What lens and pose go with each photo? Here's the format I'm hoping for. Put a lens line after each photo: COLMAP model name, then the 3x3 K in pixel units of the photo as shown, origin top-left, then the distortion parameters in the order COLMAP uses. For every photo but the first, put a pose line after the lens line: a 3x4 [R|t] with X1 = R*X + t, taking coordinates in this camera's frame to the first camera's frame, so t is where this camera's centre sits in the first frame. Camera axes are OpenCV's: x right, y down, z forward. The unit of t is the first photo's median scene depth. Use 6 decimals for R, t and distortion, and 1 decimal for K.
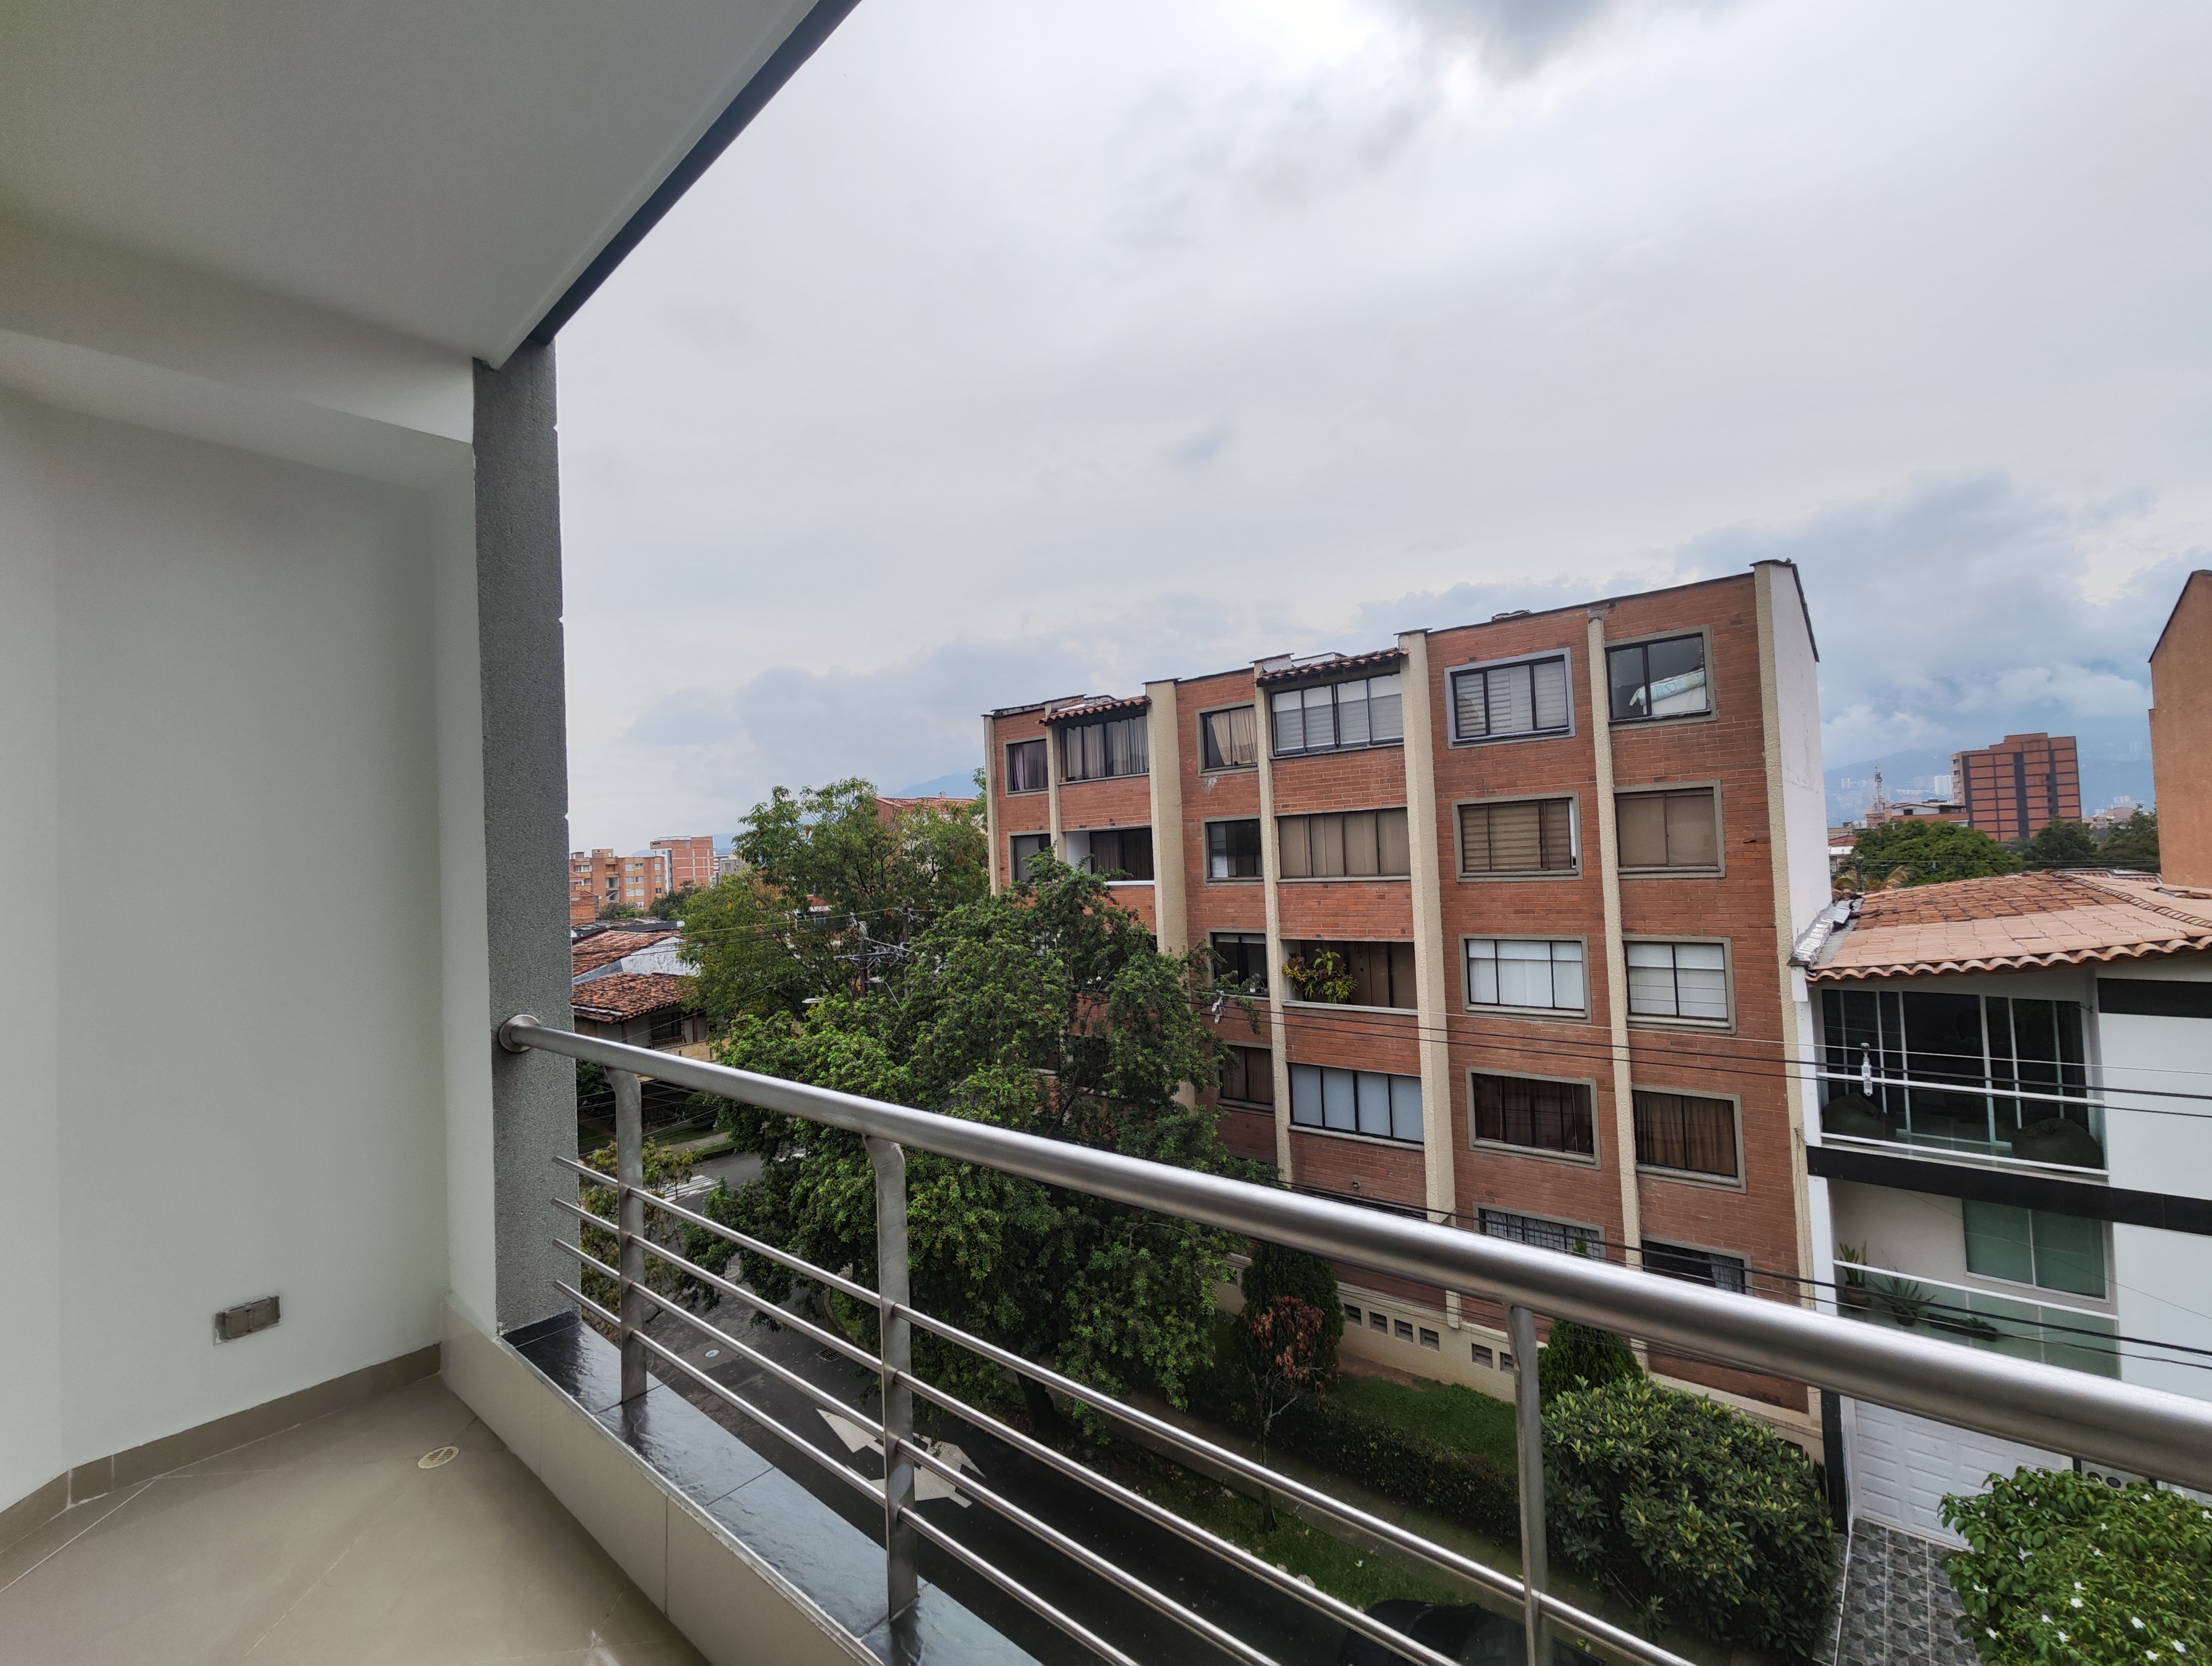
lens RADIAL K [[924.1, 0, 1098.8], [0, 924.1, 833.2], [0, 0, 1]] dist [0.001997, 0.000722]
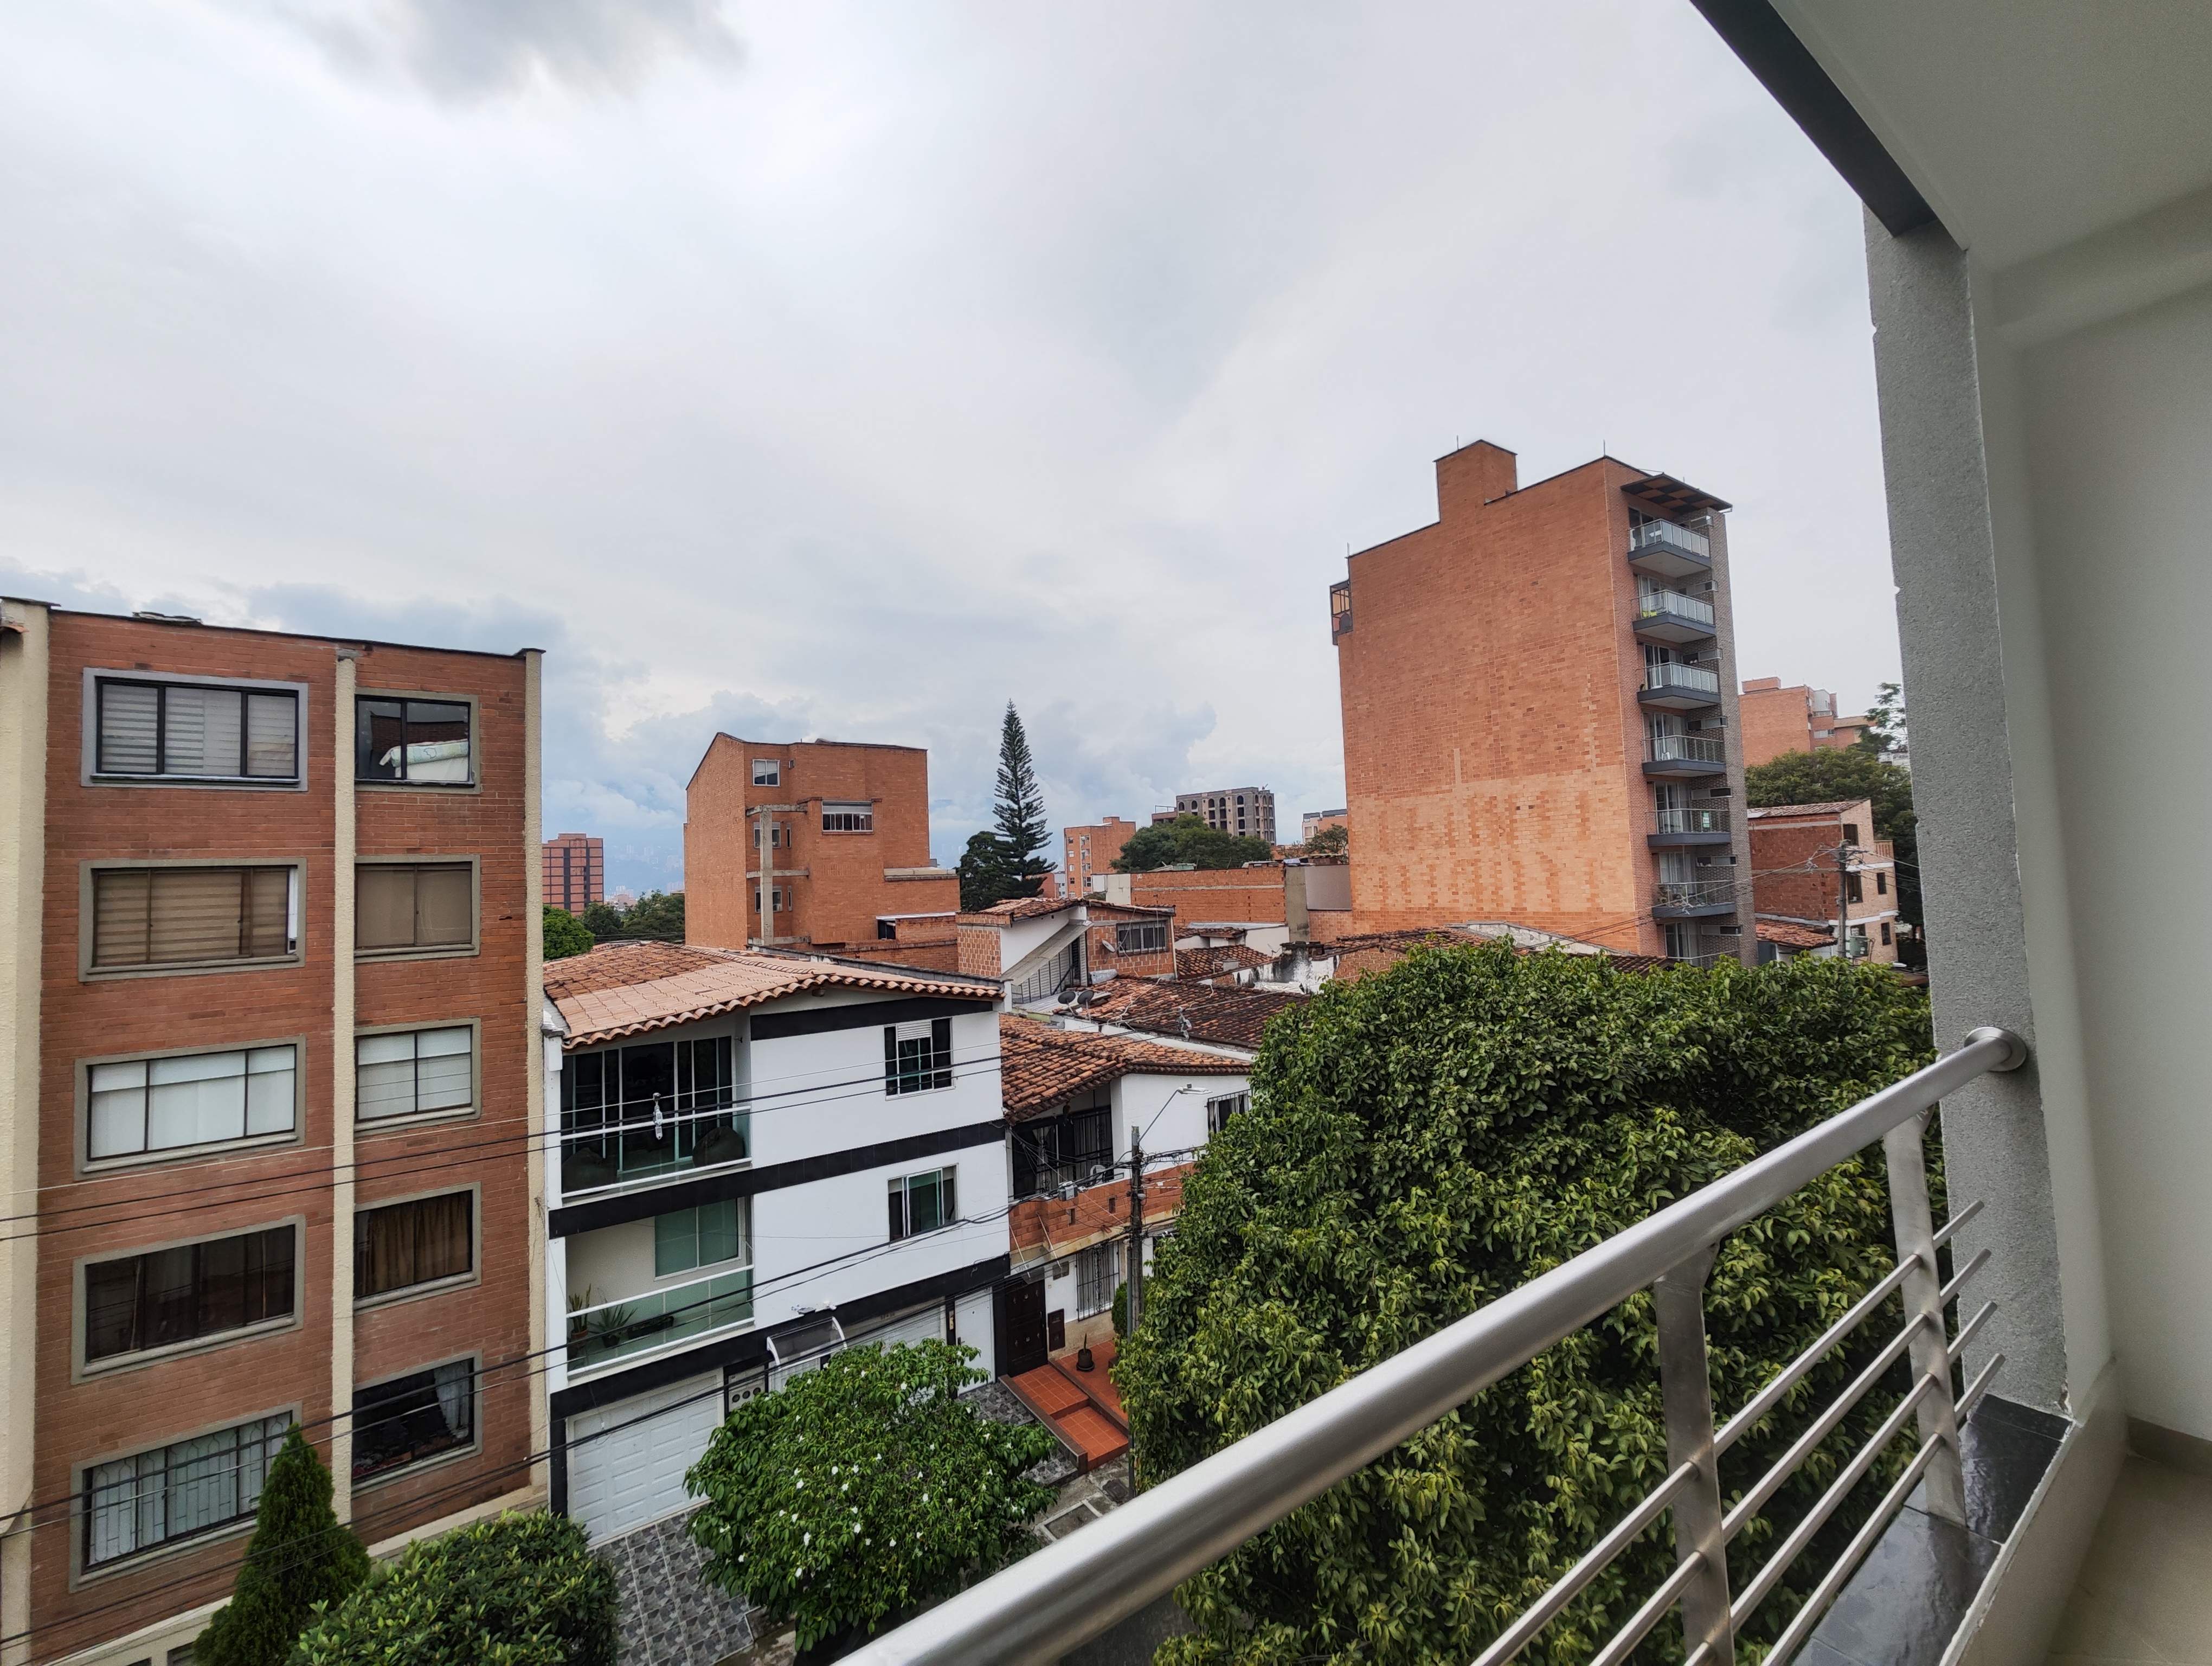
lens RADIAL K [[924.1, 0, 1099.9], [0, 924.1, 832.3], [0, 0, 1]] dist [0.001997, 0.000722]
pose [[0.242229, 0.084794, 0.966507, -0.110198], [0.001585, 0.996138, -0.087791, 0.005008], [-0.970218, 0.022798, 0.241159, 0.122400]]
